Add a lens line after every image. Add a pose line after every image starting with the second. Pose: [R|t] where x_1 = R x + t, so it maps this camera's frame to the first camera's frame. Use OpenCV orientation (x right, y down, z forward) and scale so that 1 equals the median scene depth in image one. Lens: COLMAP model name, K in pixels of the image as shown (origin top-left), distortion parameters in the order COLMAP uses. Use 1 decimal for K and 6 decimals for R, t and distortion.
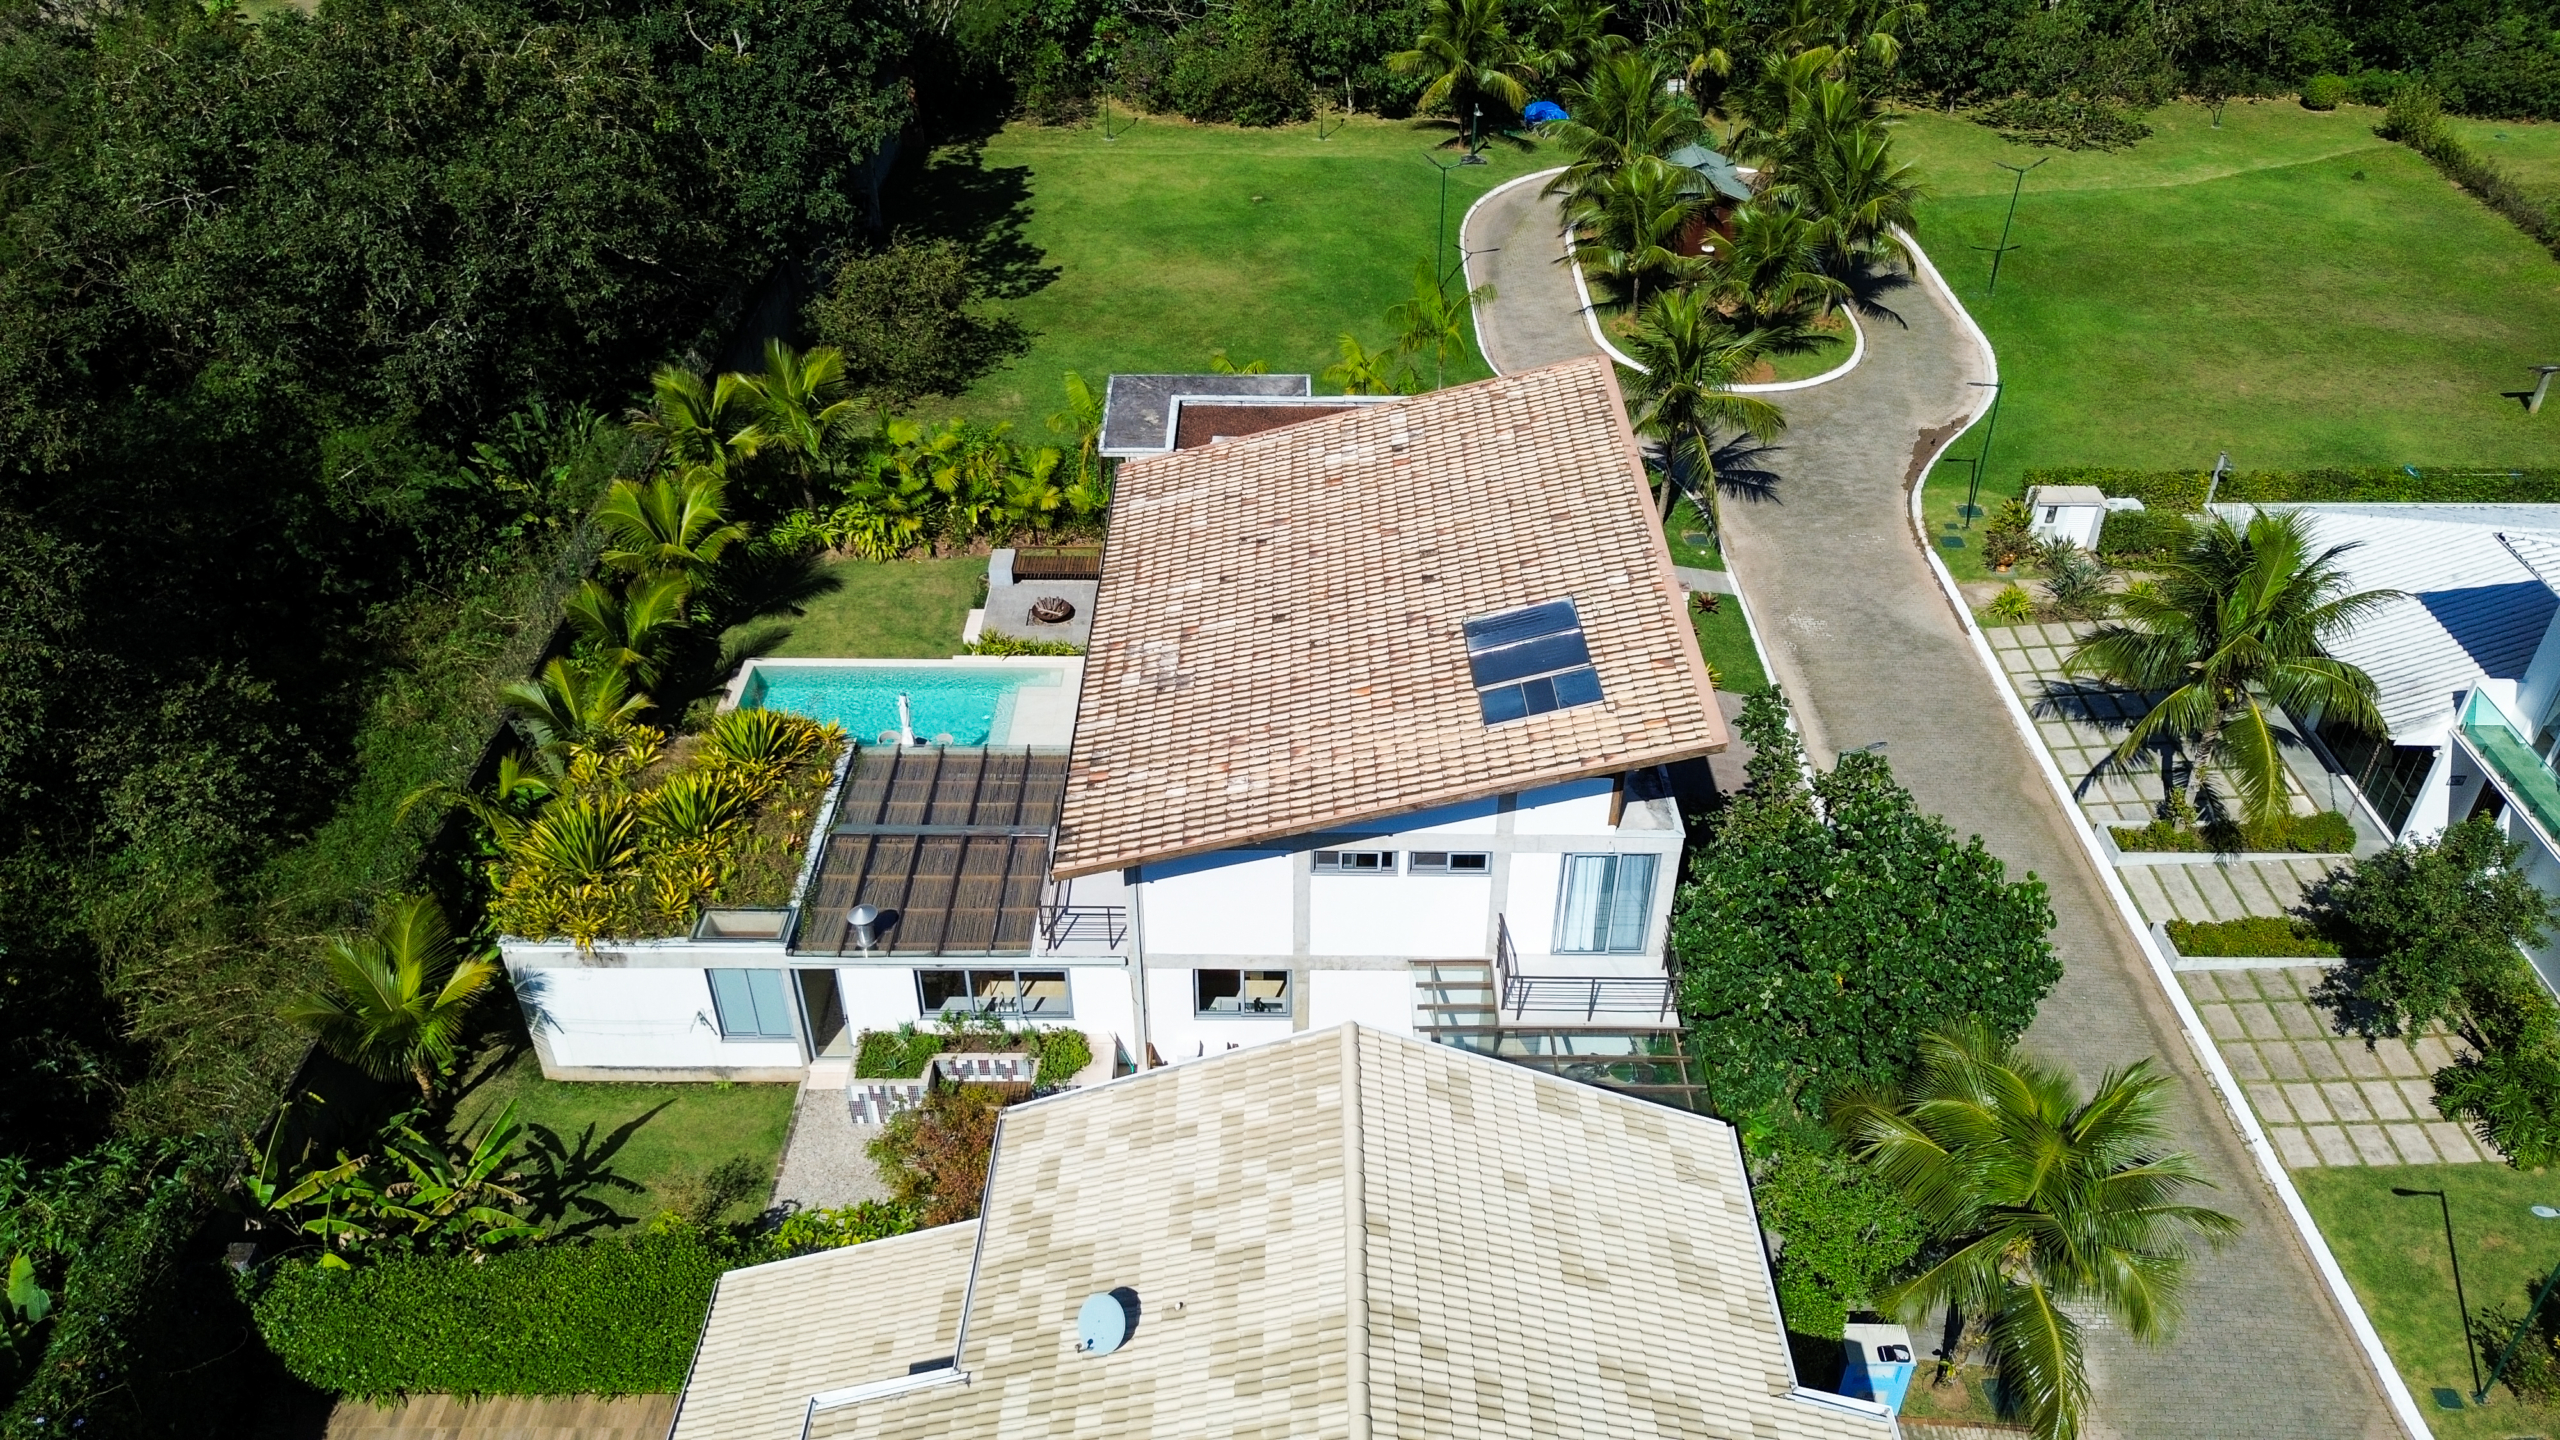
lens RADIAL K [[1891.0, 0, 1292.2], [0, 1891.0, 764.1], [0, 0, 1]] dist [0.085746, -0.086309]
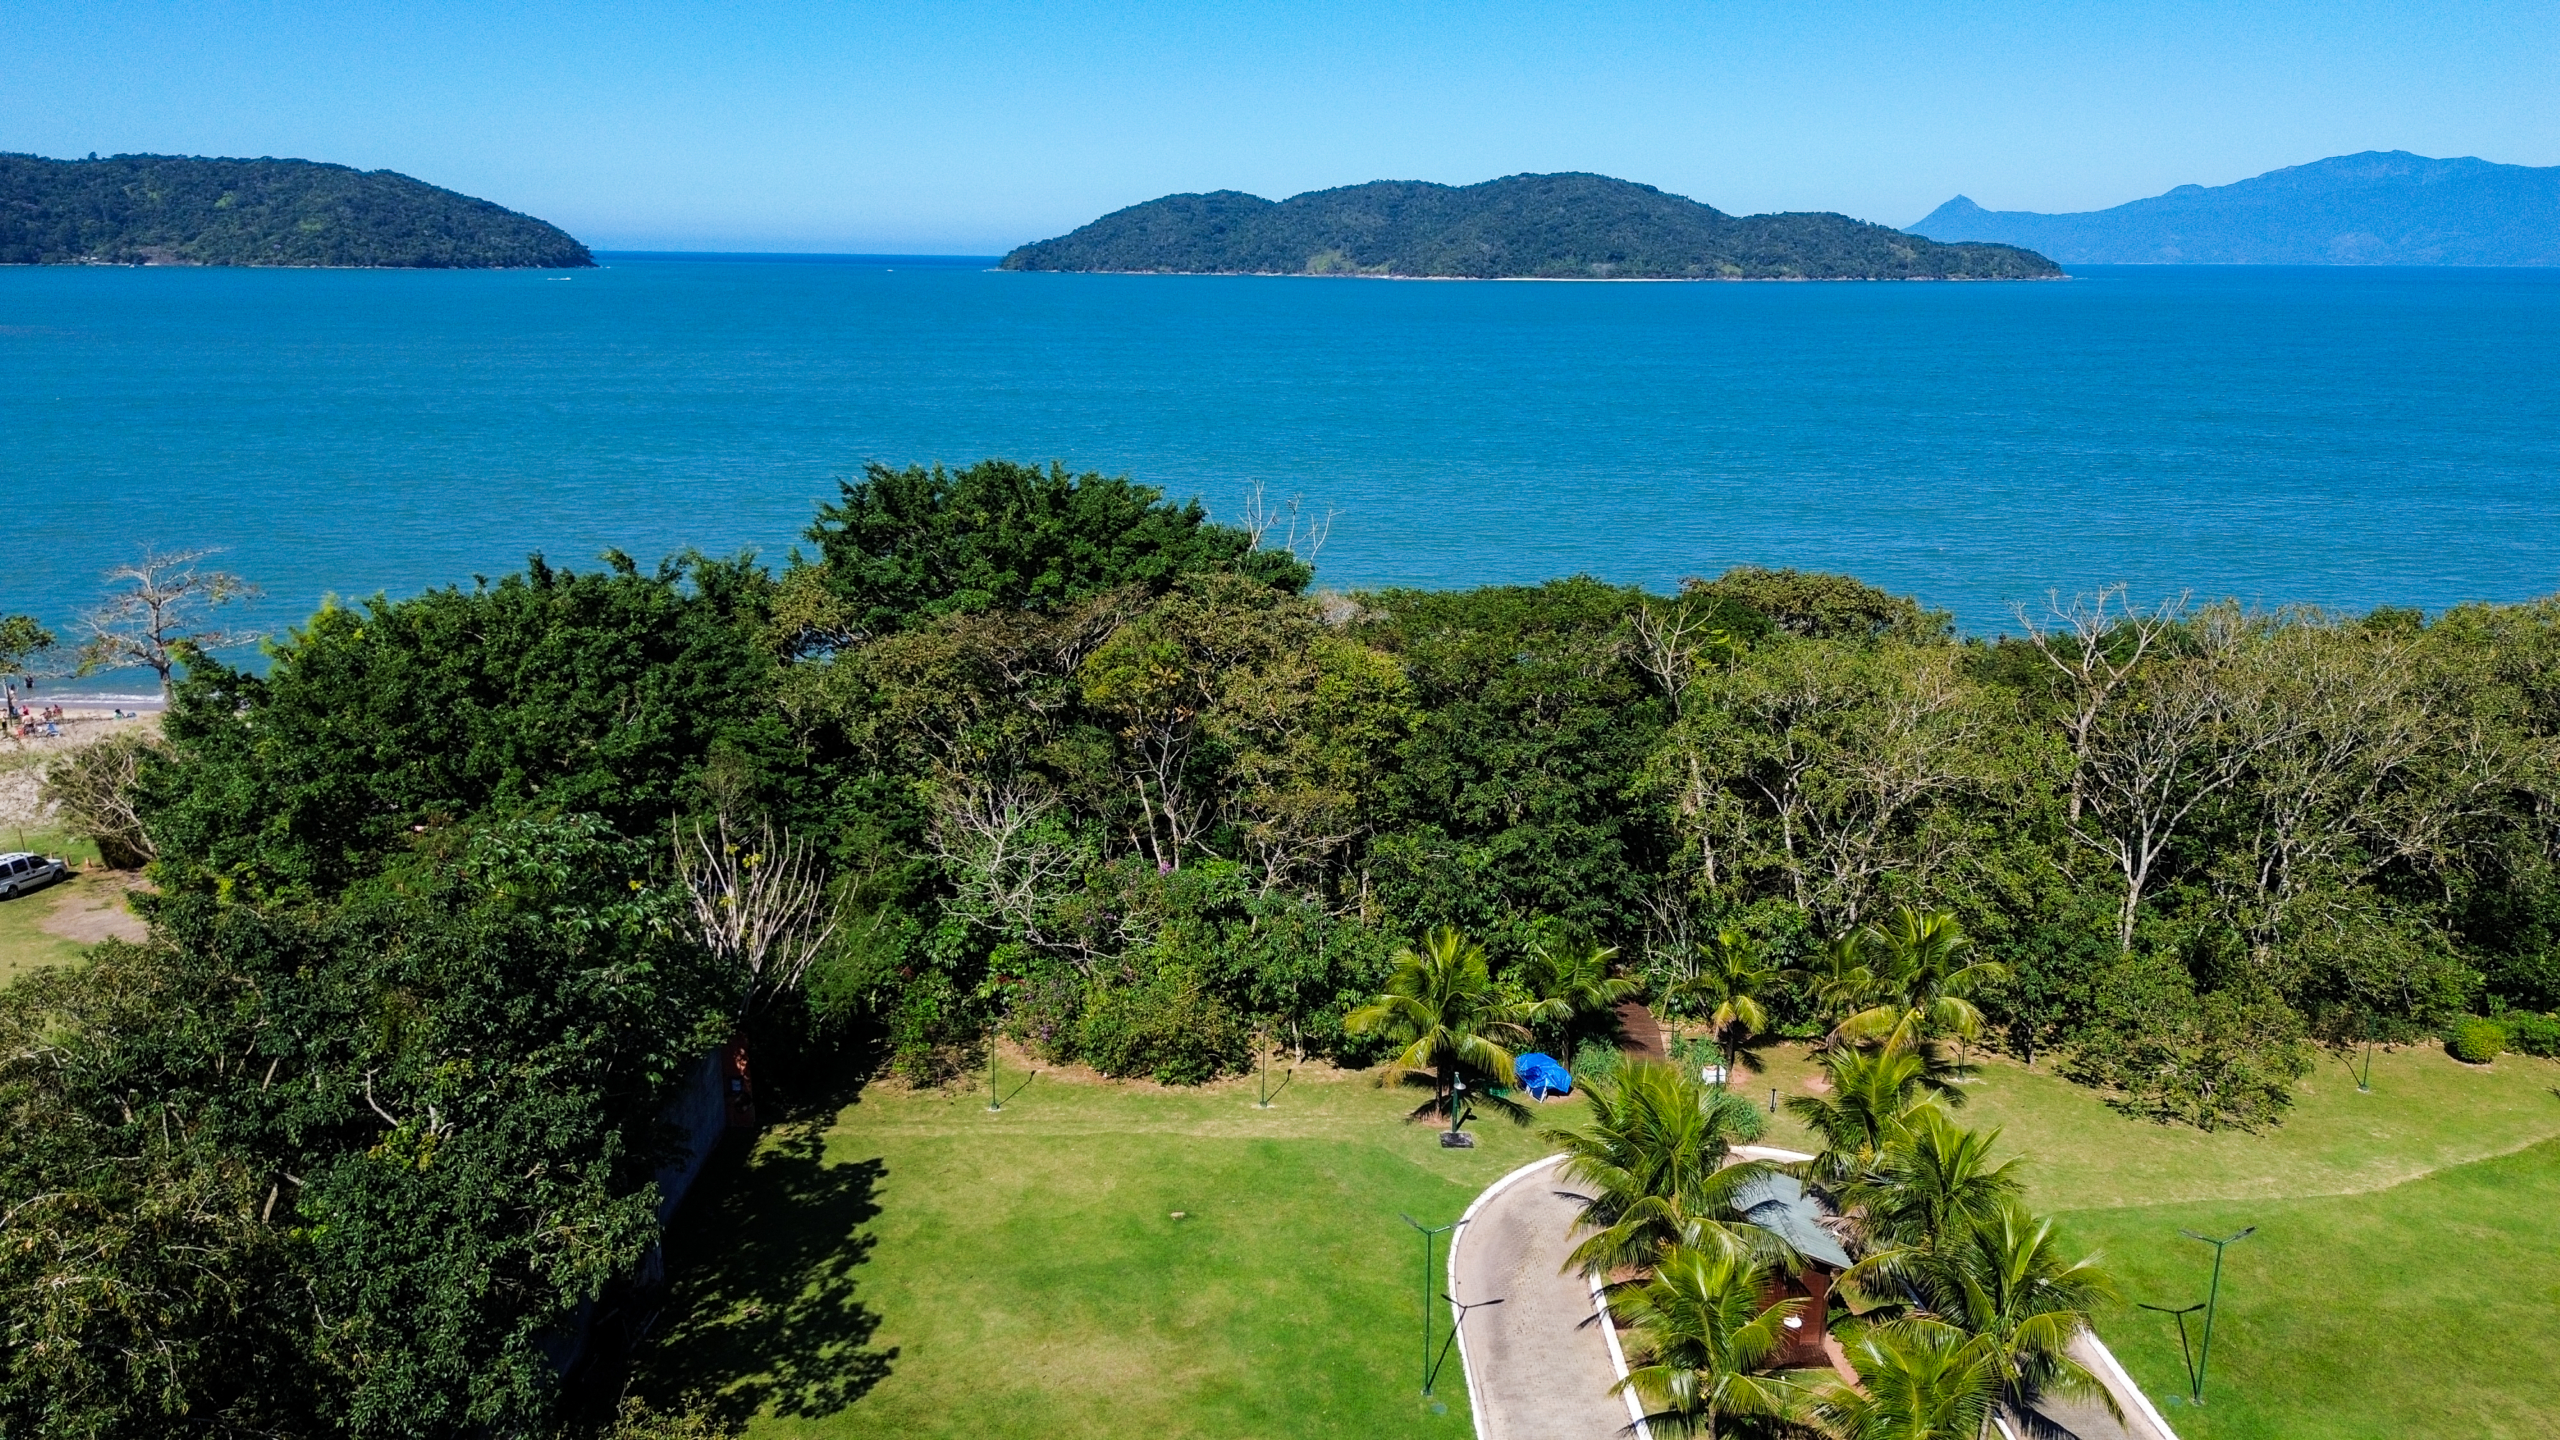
lens RADIAL K [[1891.0, 0, 1292.2], [0, 1891.0, 764.1], [0, 0, 1]] dist [0.085746, -0.086309]
pose [[0.999656, -0.000088, 0.026208, 0.007028], [0.009516, 0.932969, -0.359830, -0.181722], [-0.024420, 0.359956, 0.932650, 0.217075]]
